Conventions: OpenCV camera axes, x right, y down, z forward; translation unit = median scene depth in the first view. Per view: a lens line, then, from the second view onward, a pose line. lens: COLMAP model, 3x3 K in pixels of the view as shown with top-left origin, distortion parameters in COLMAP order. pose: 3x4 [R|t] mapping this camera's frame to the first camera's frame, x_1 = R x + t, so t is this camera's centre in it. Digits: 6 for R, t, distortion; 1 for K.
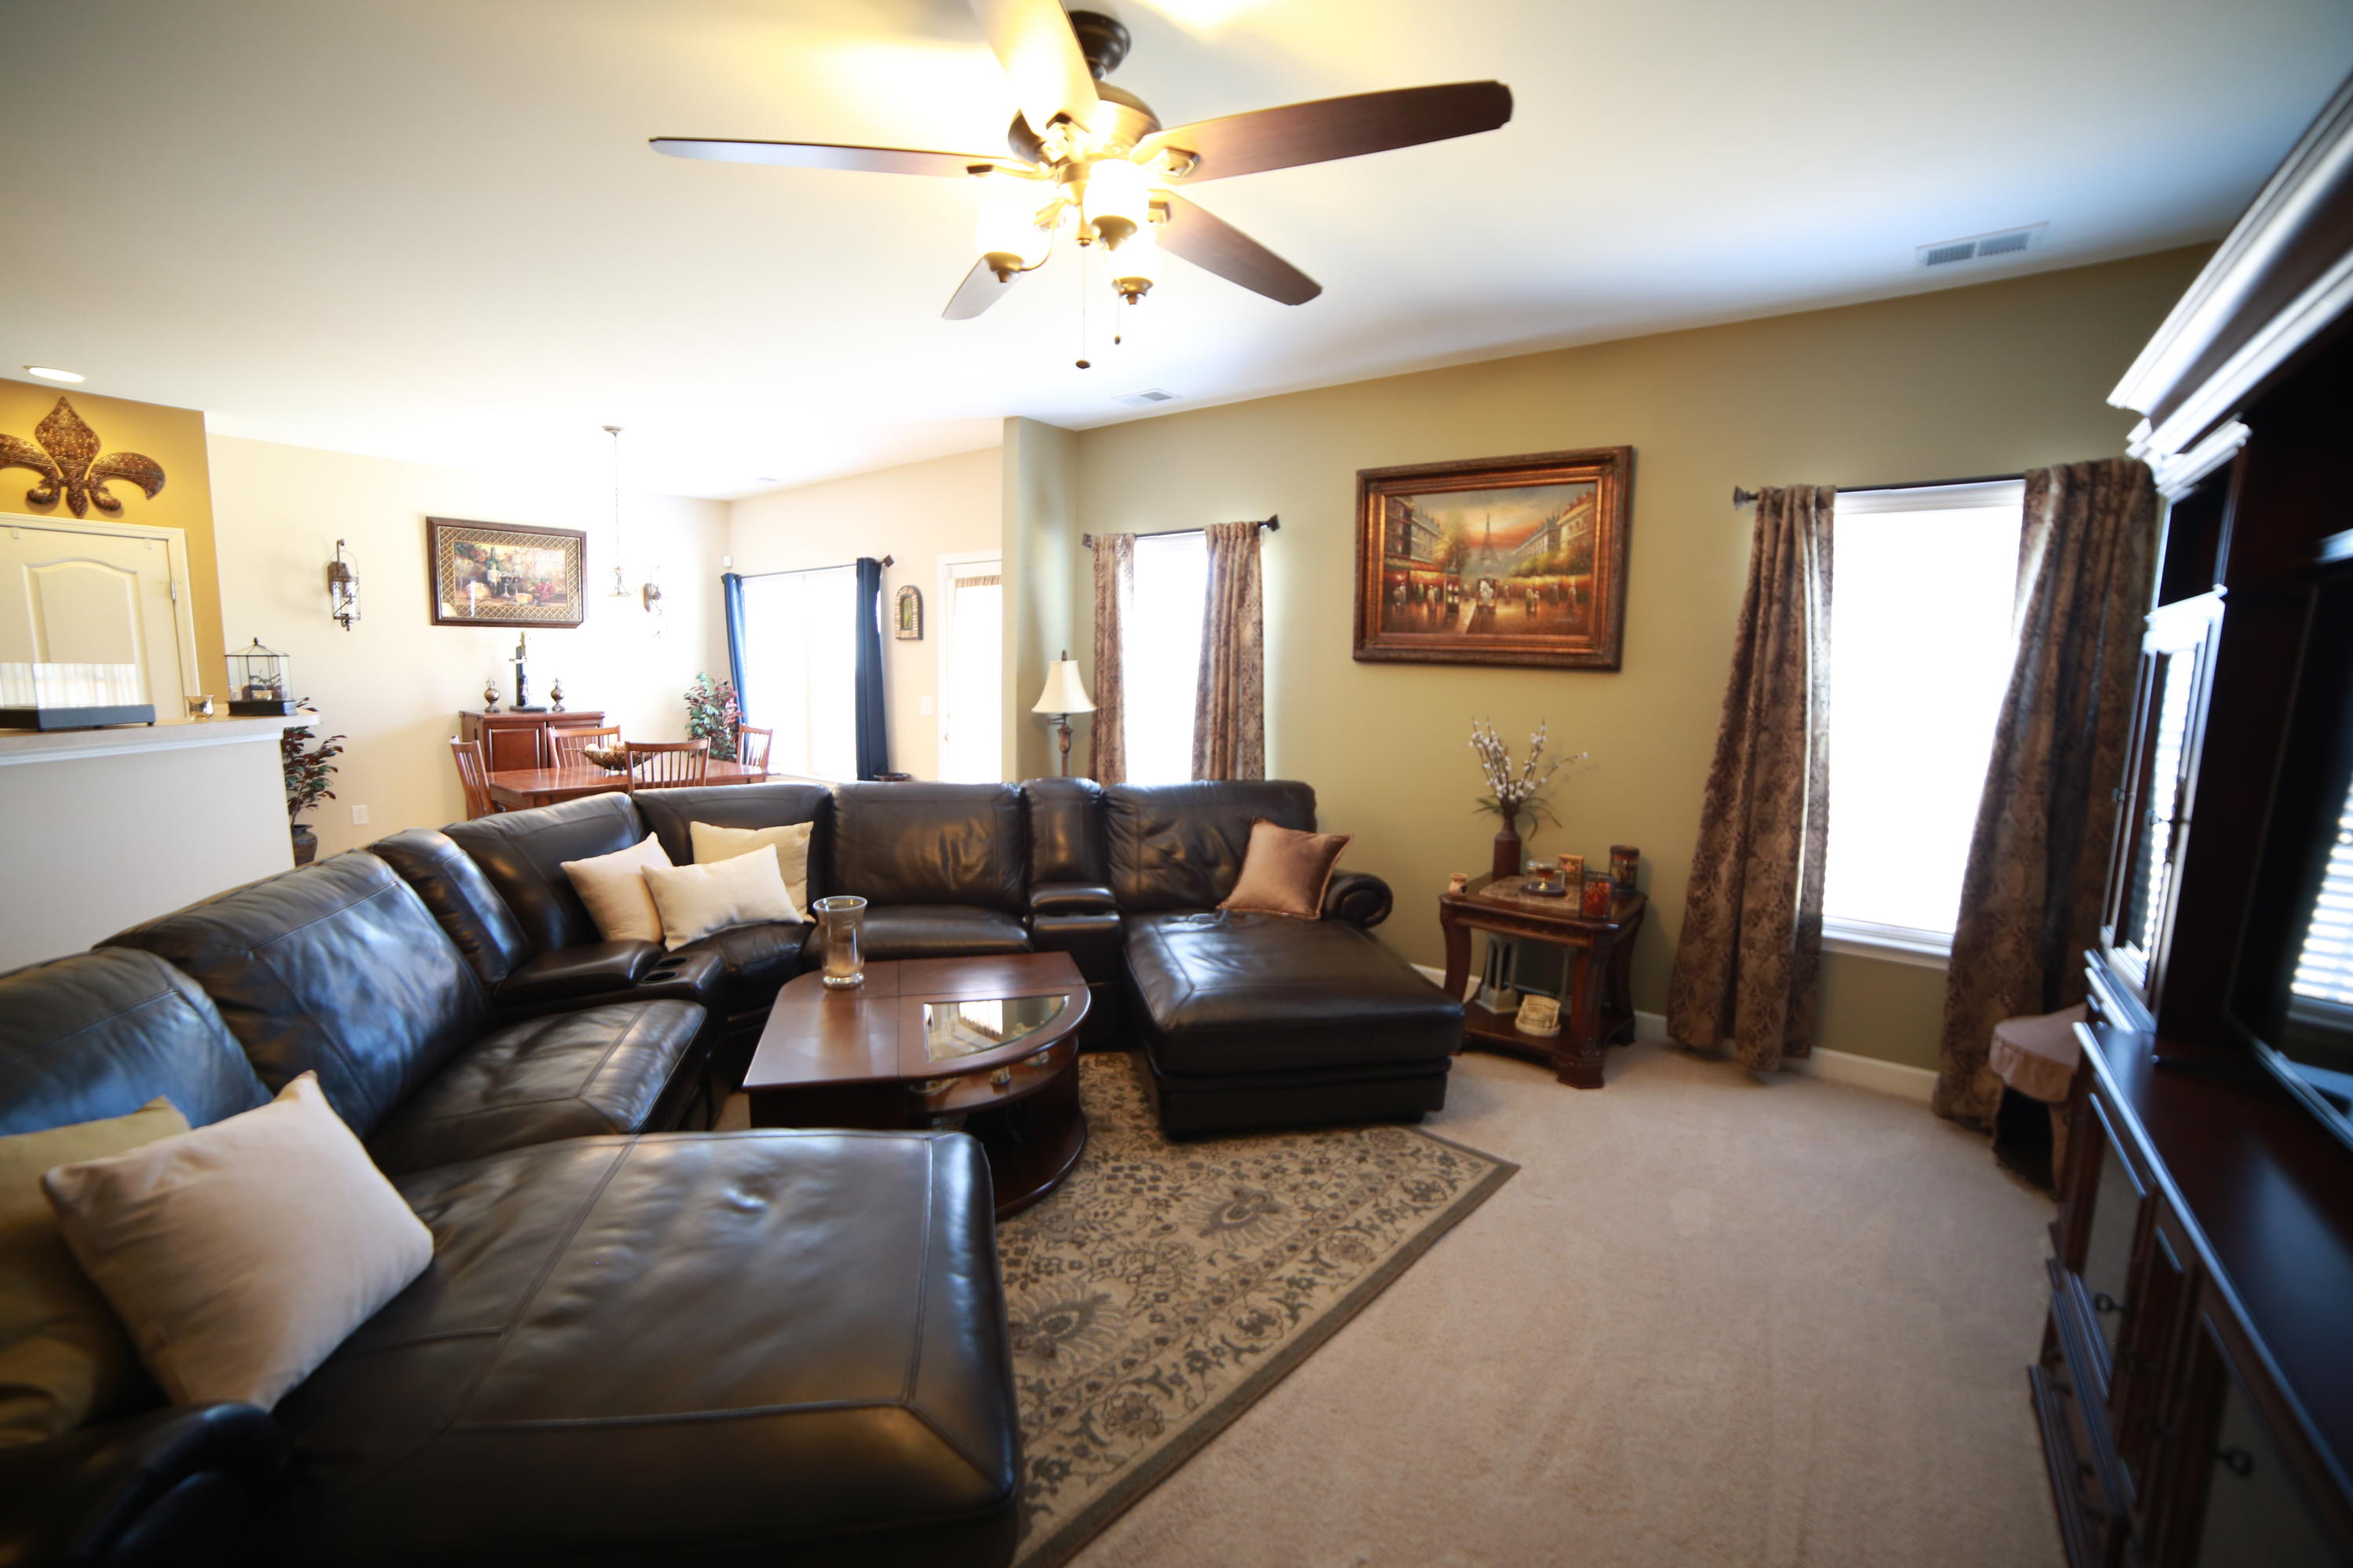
lens RADIAL K [[952.0, 0, 1154.4], [0, 952.0, 777.4], [0, 0, 1]] dist [-0.080439, 0.022206]
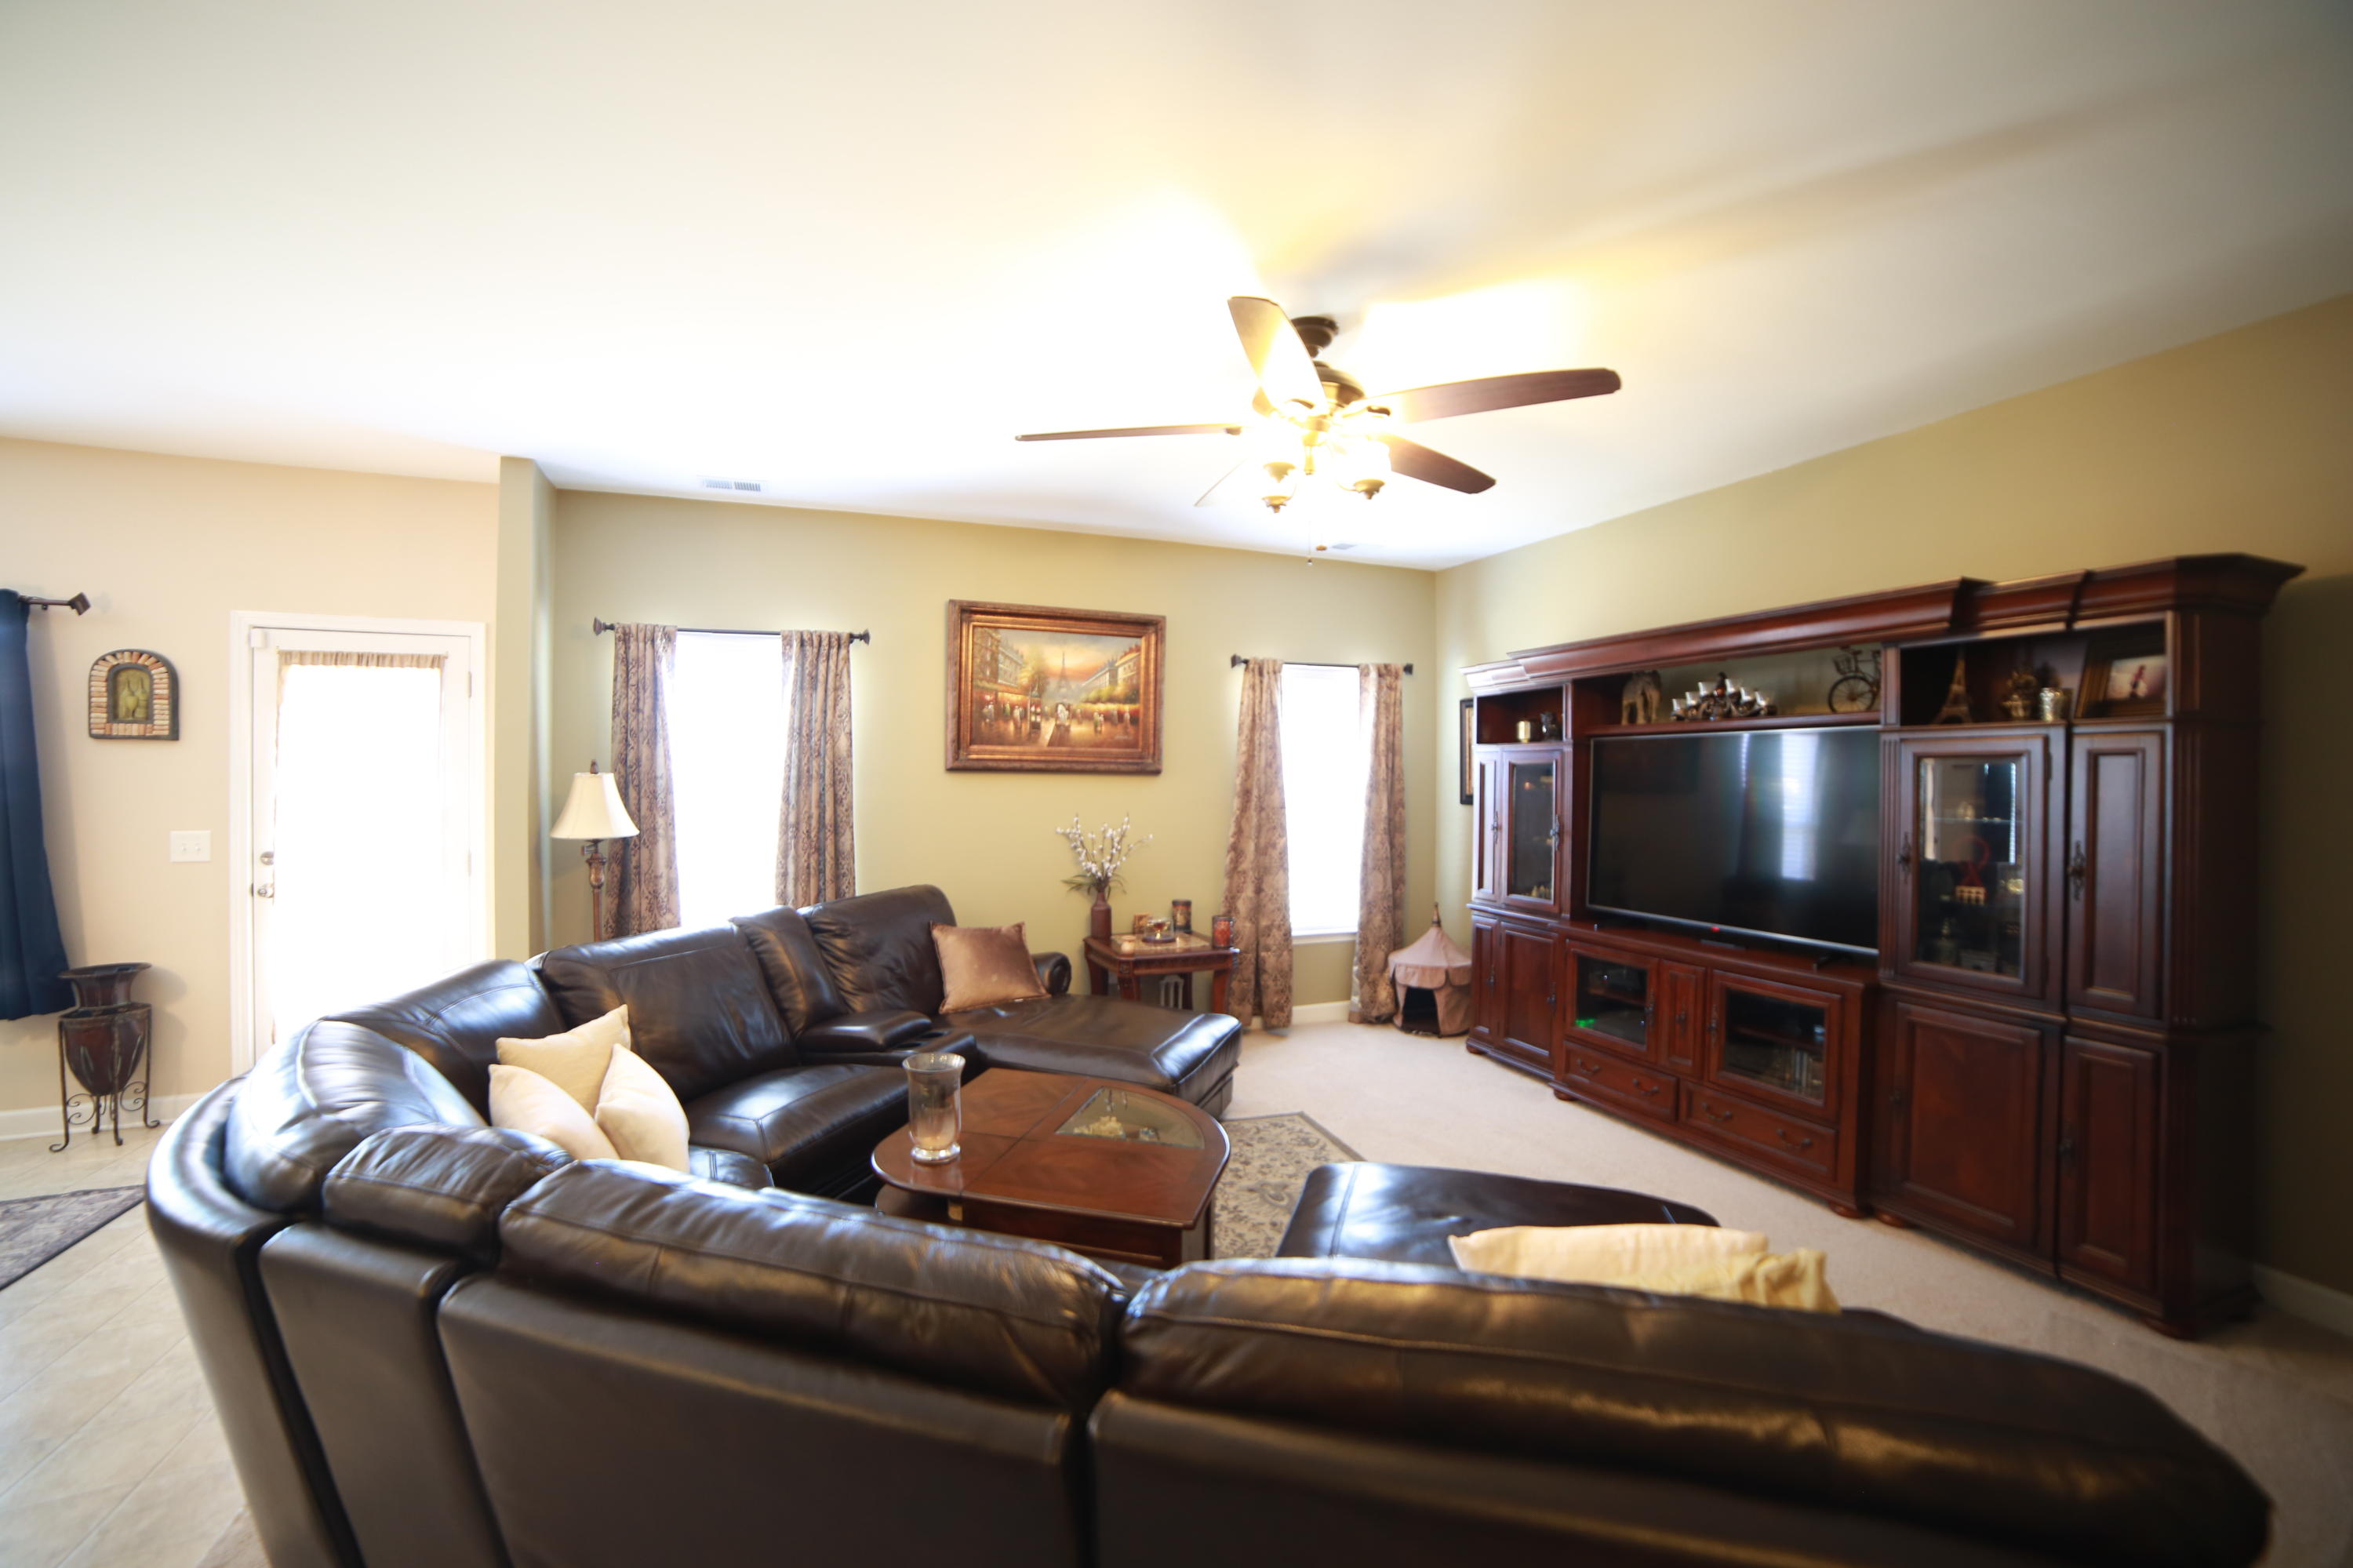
lens RADIAL K [[952.0, 0, 1176.1], [0, 952.0, 773.0], [0, 0, 1]] dist [-0.080439, 0.022206]
pose [[0.502838, -0.012312, 0.864293, -0.635966], [0.107194, 0.993068, -0.048218, -0.040122], [-0.857708, 0.116893, 0.500672, 0.235468]]
